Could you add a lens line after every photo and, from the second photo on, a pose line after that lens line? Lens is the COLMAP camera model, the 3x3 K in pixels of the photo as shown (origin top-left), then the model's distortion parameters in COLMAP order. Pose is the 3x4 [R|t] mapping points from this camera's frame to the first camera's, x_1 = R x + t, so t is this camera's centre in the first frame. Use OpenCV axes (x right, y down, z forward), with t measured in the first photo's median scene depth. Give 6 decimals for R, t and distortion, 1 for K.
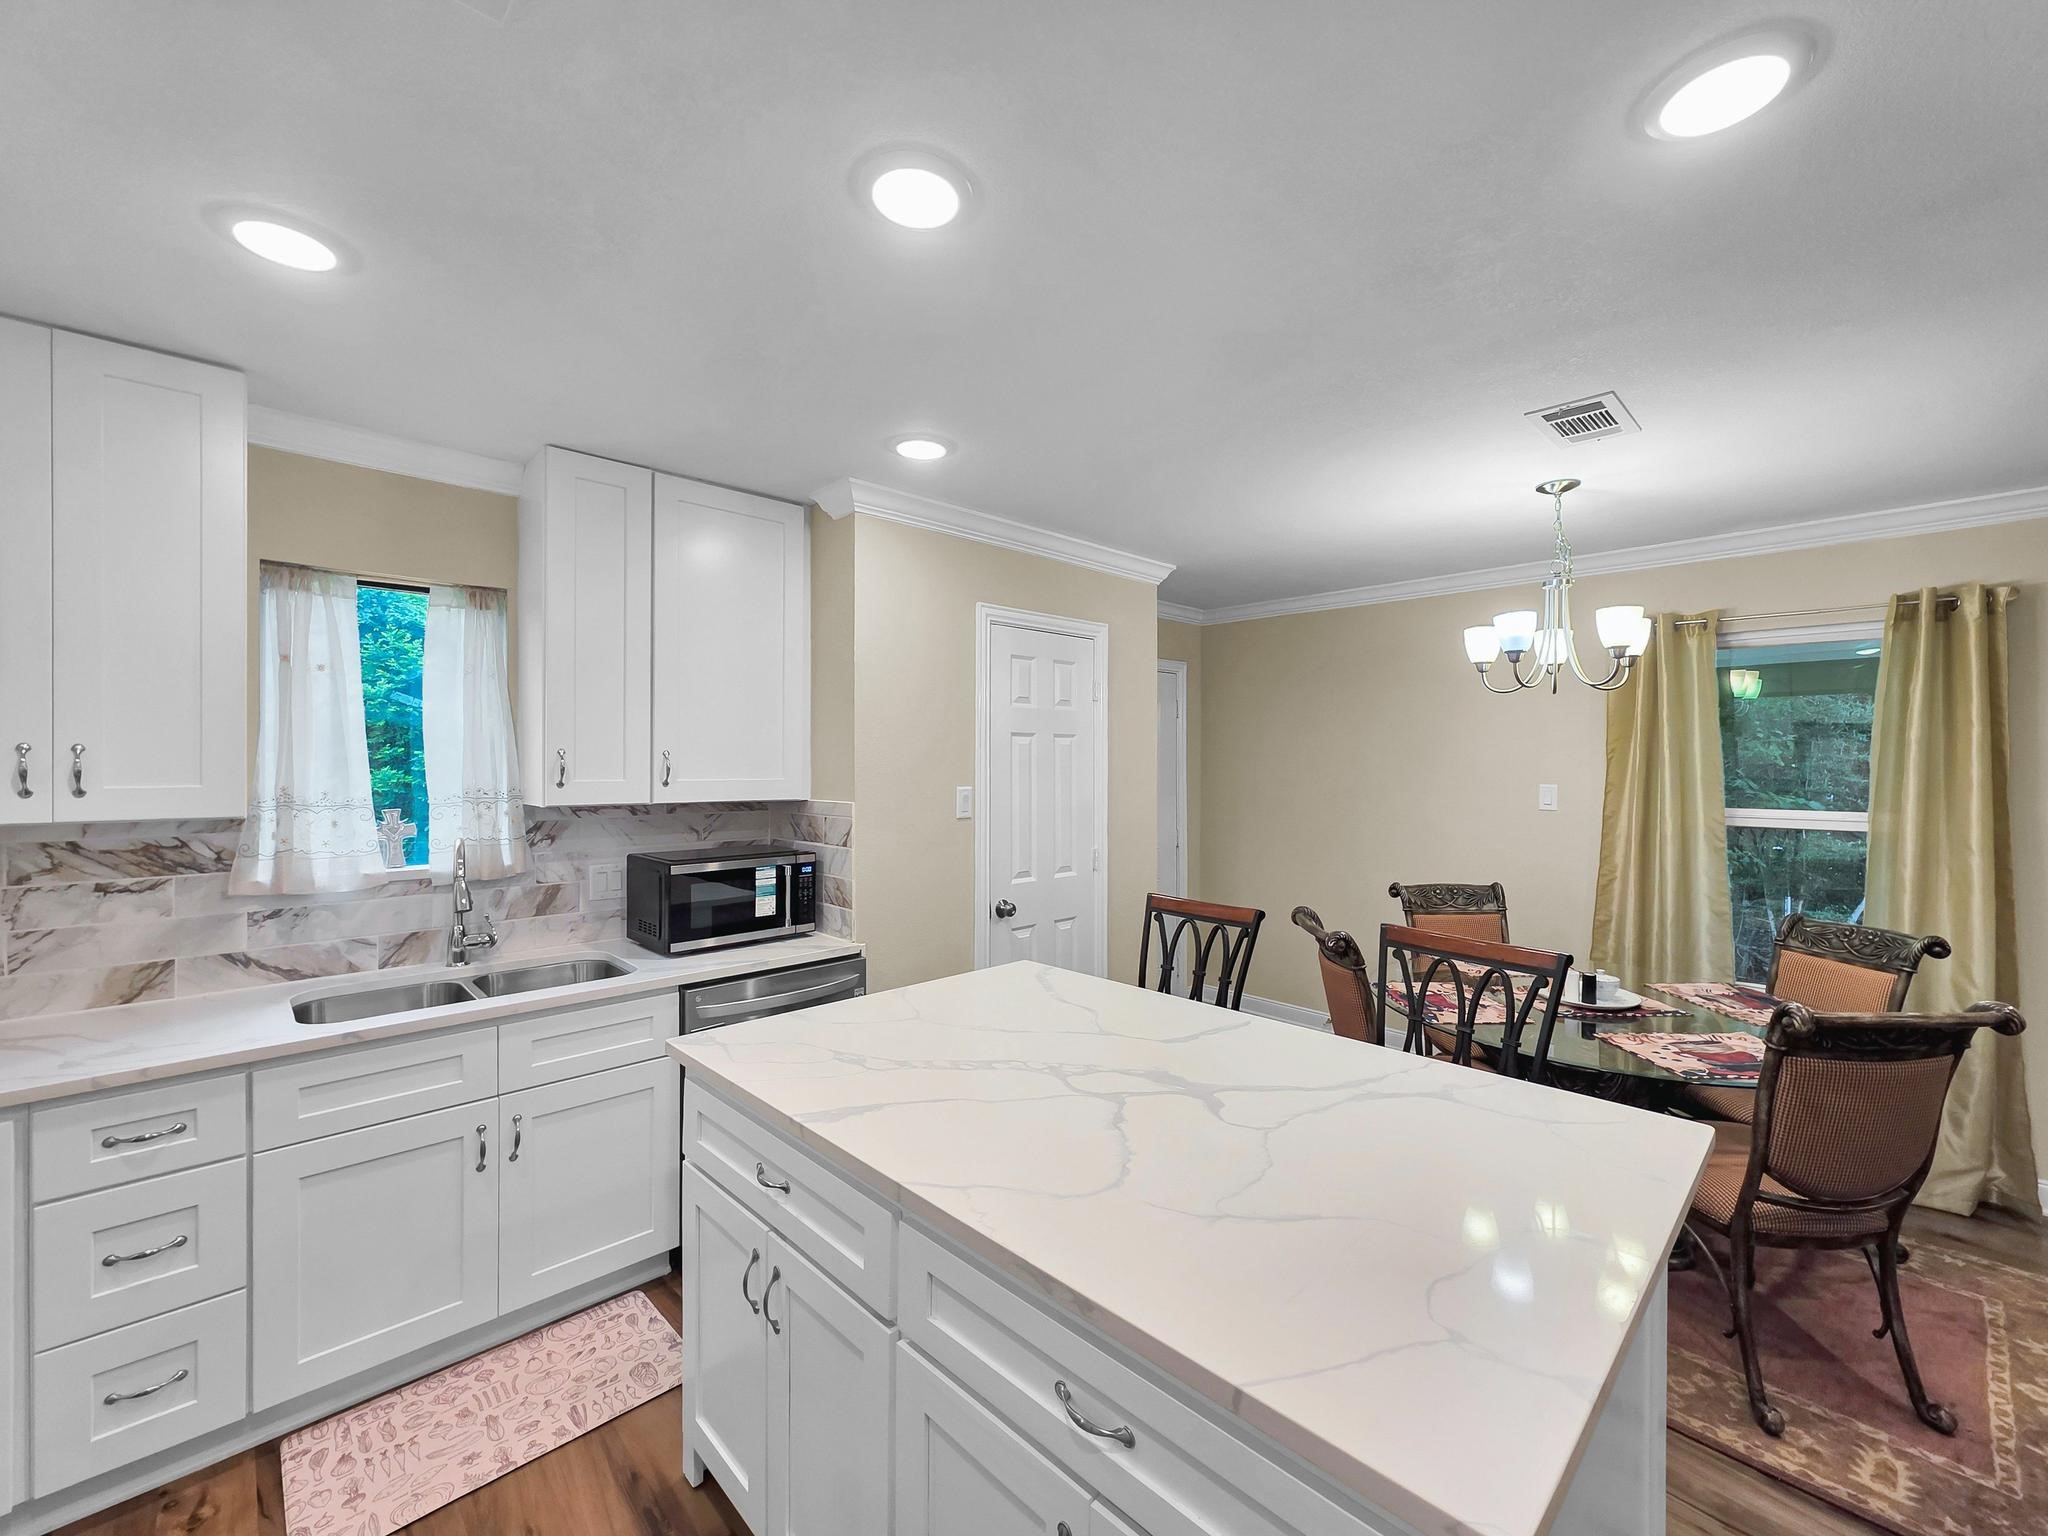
lens RADIAL K [[821.9, 0, 1032.7], [0, 821.9, 766.4], [0, 0, 1]] dist [-0.003759, 0.000753]
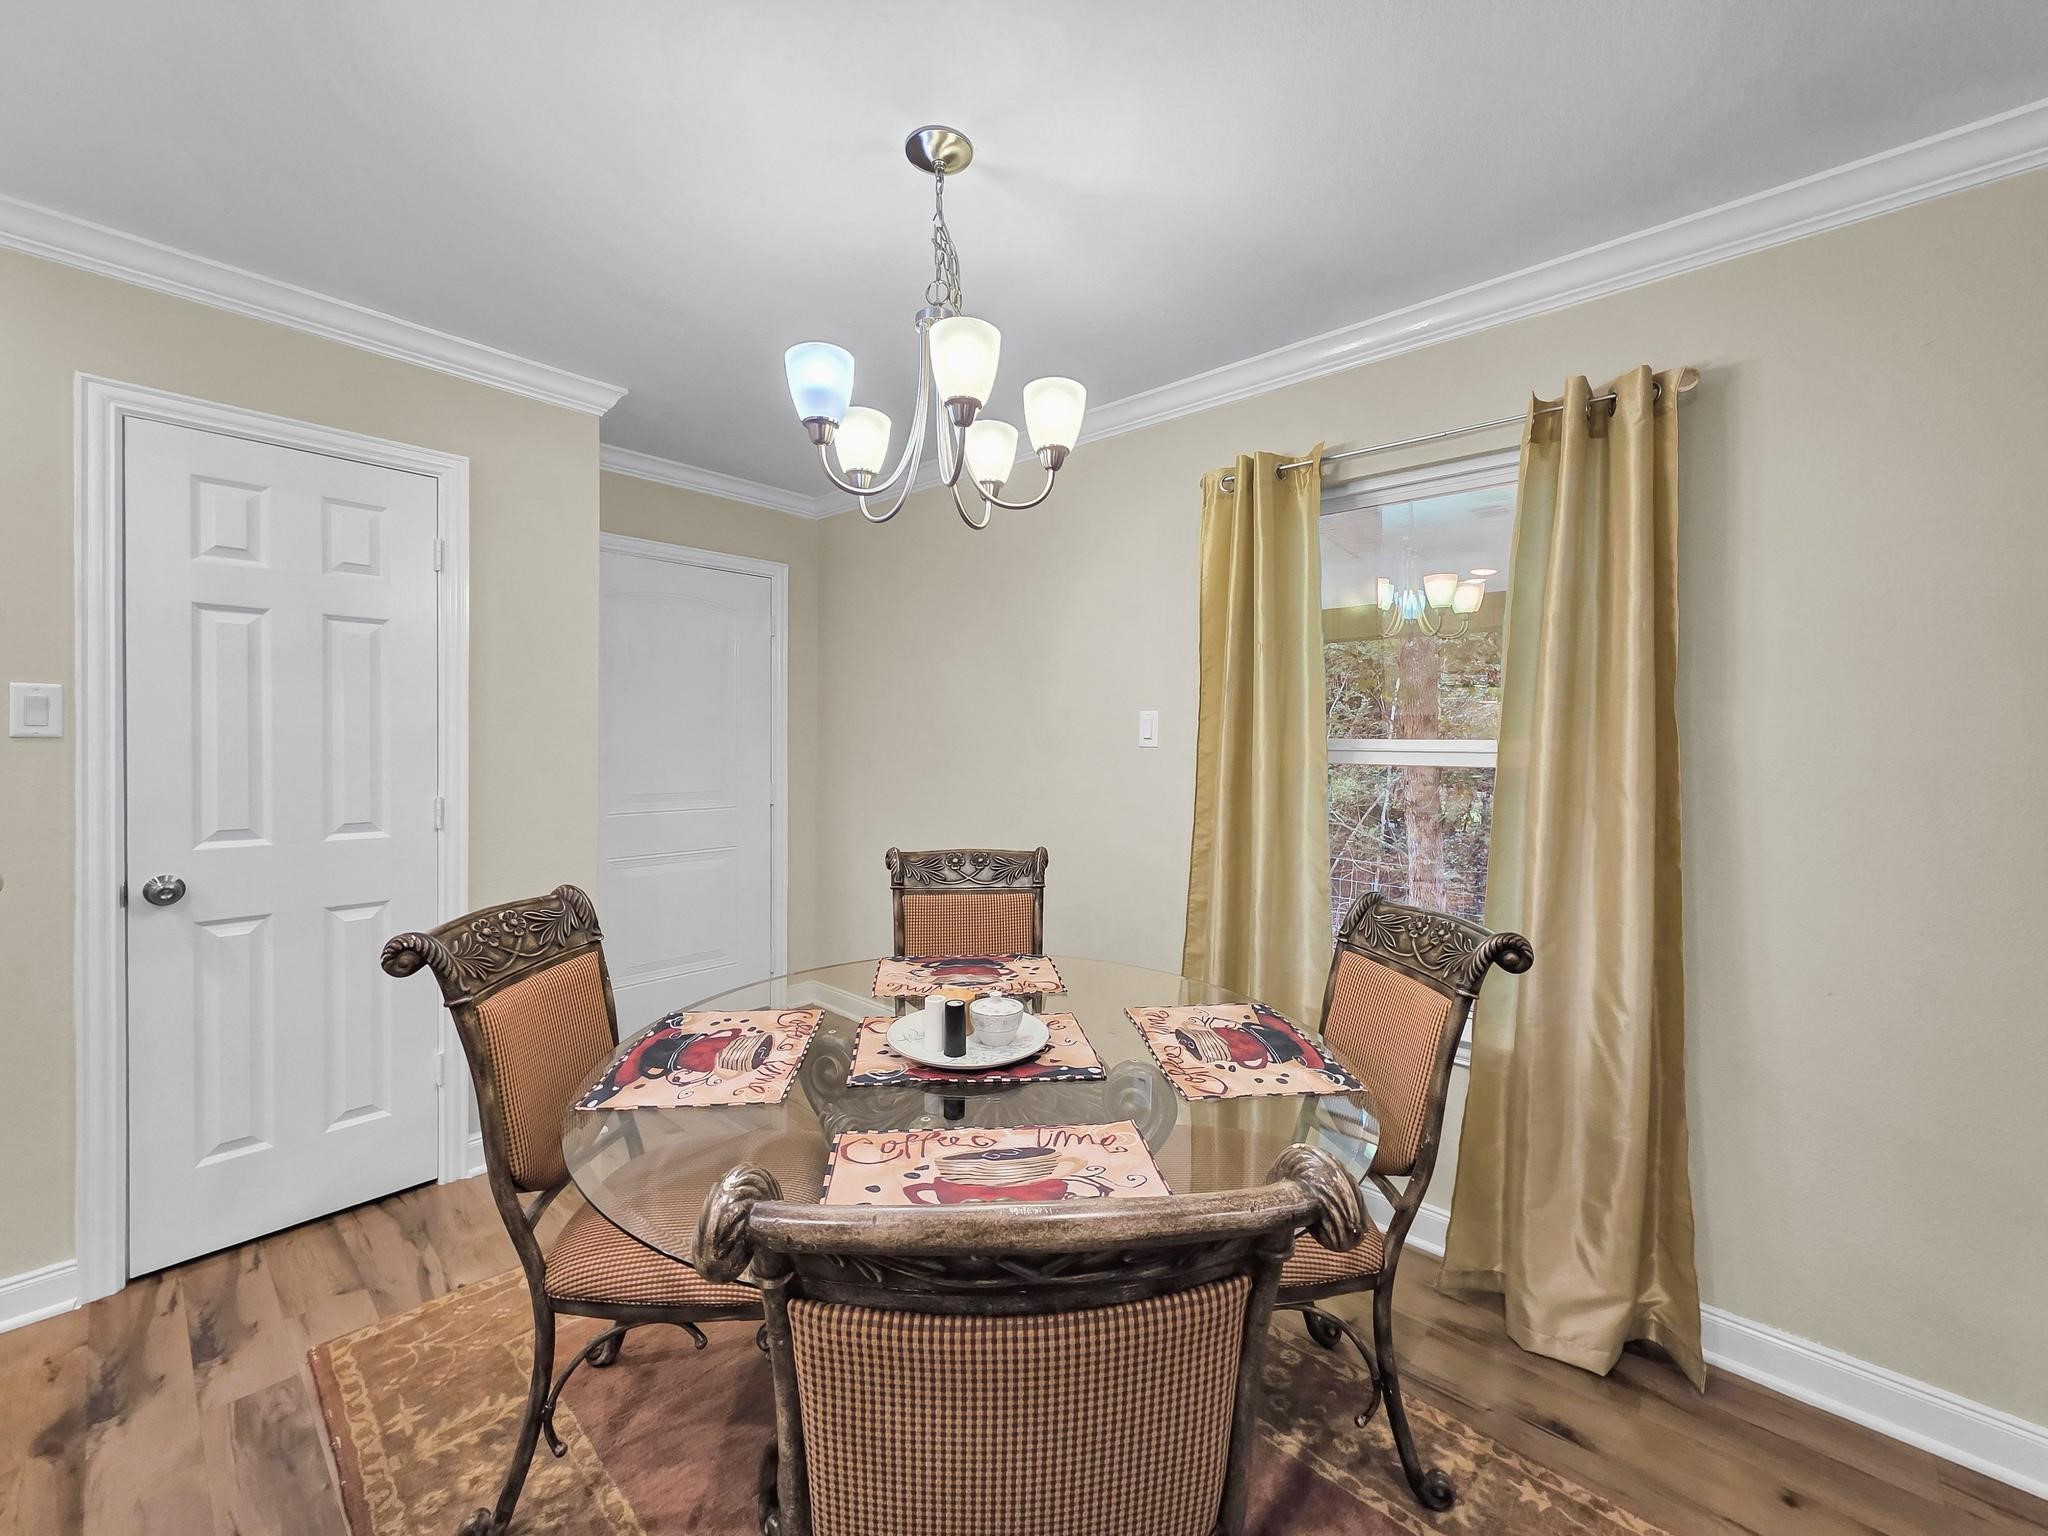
lens RADIAL K [[821.9, 0, 1008.7], [0, 821.9, 750.1], [0, 0, 1]] dist [-0.003759, 0.000753]
pose [[0.997289, 0.006762, 0.073266, 0.622002], [-0.007495, 0.999924, 0.009739, 0.067783], [-0.073195, -0.010262, 0.997265, 0.401675]]
